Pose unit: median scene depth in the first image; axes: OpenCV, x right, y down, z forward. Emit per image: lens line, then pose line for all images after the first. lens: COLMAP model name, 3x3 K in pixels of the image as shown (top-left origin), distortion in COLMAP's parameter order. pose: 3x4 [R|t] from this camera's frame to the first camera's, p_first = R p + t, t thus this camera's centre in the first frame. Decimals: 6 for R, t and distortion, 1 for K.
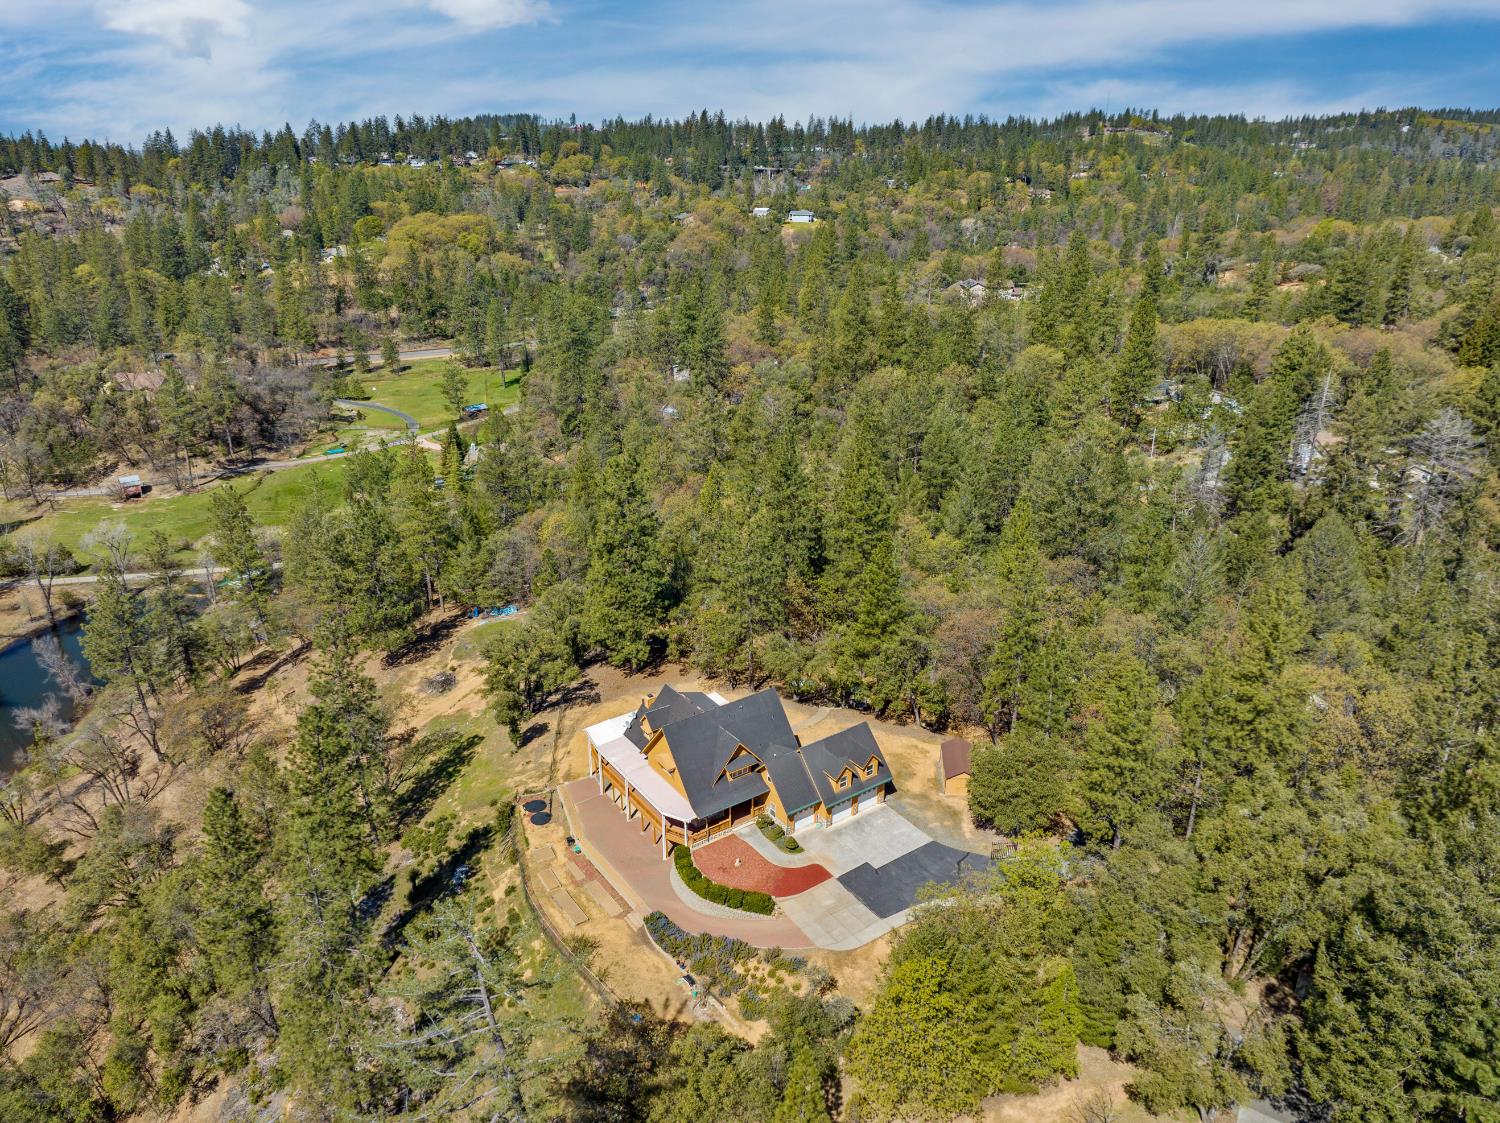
lens RADIAL K [[1052.0, 0, 767.8], [0, 1052.0, 558.9], [0, 0, 1]] dist [-0.003141, -0.001190]
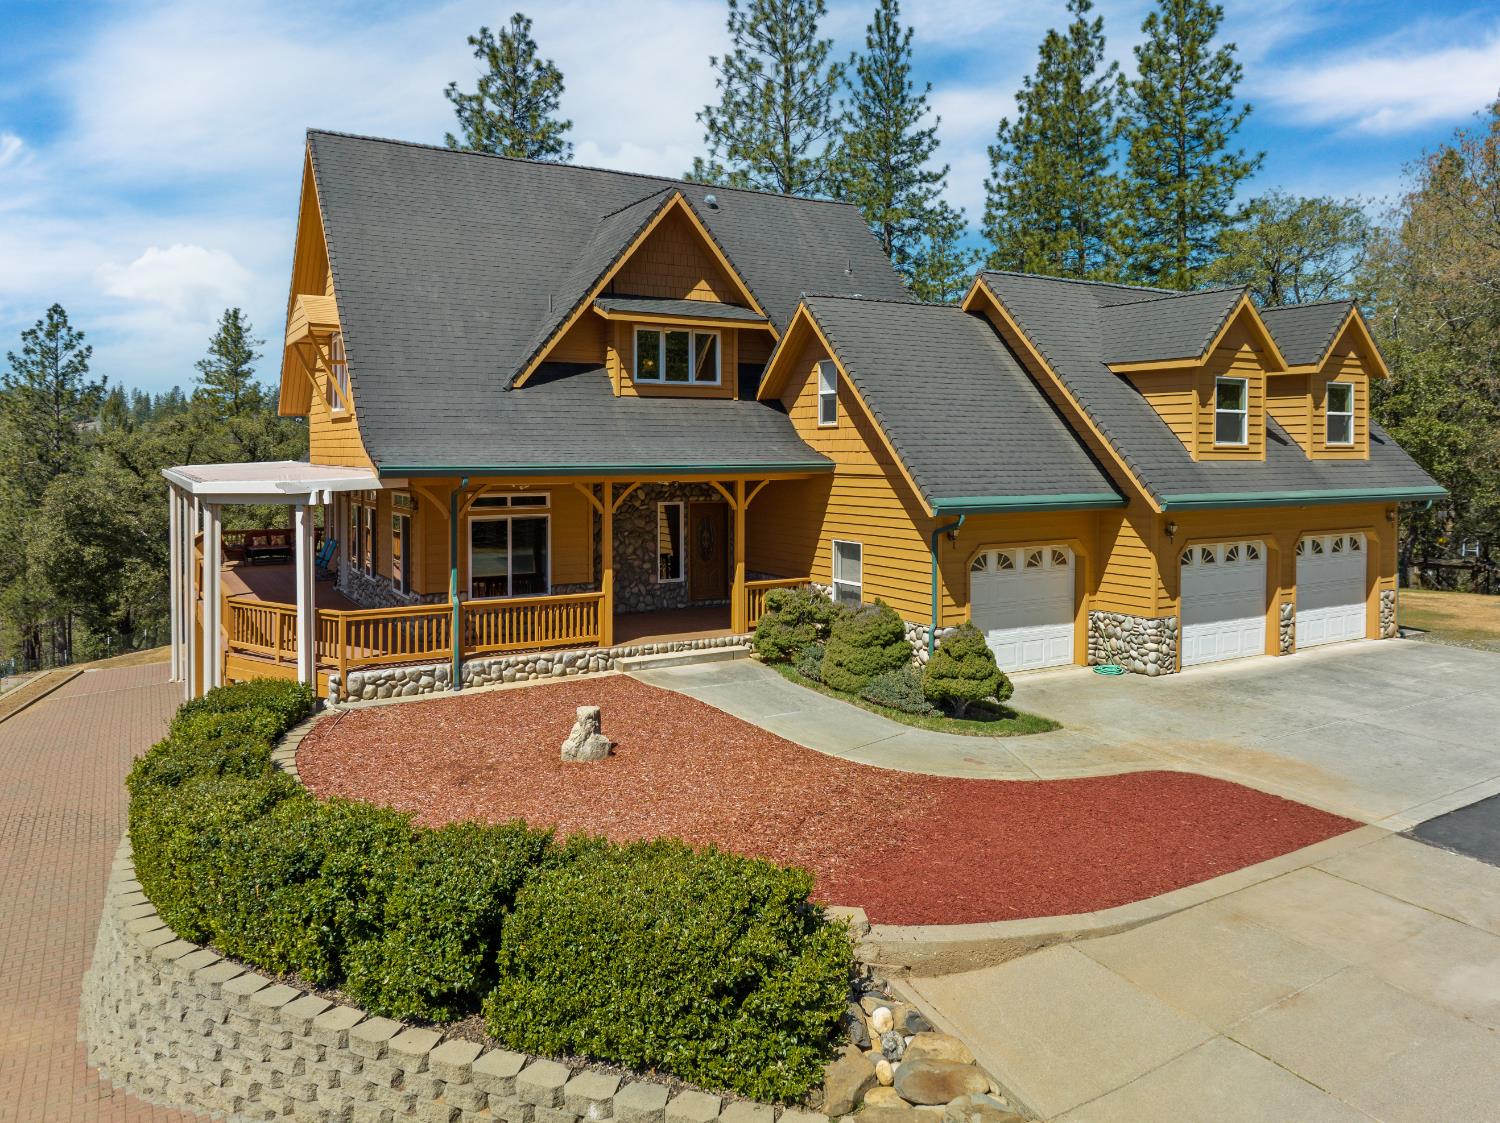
lens RADIAL K [[1093.3, 0, 744.8], [0, 1093.3, 441.8], [0, 0, 1]] dist [-0.007045, -0.003038]
pose [[0.995514, -0.005898, -0.094432, 0.005177], [-0.031284, 0.921399, -0.387356, 0.295006], [0.089294, 0.388572, 0.917081, 0.822202]]
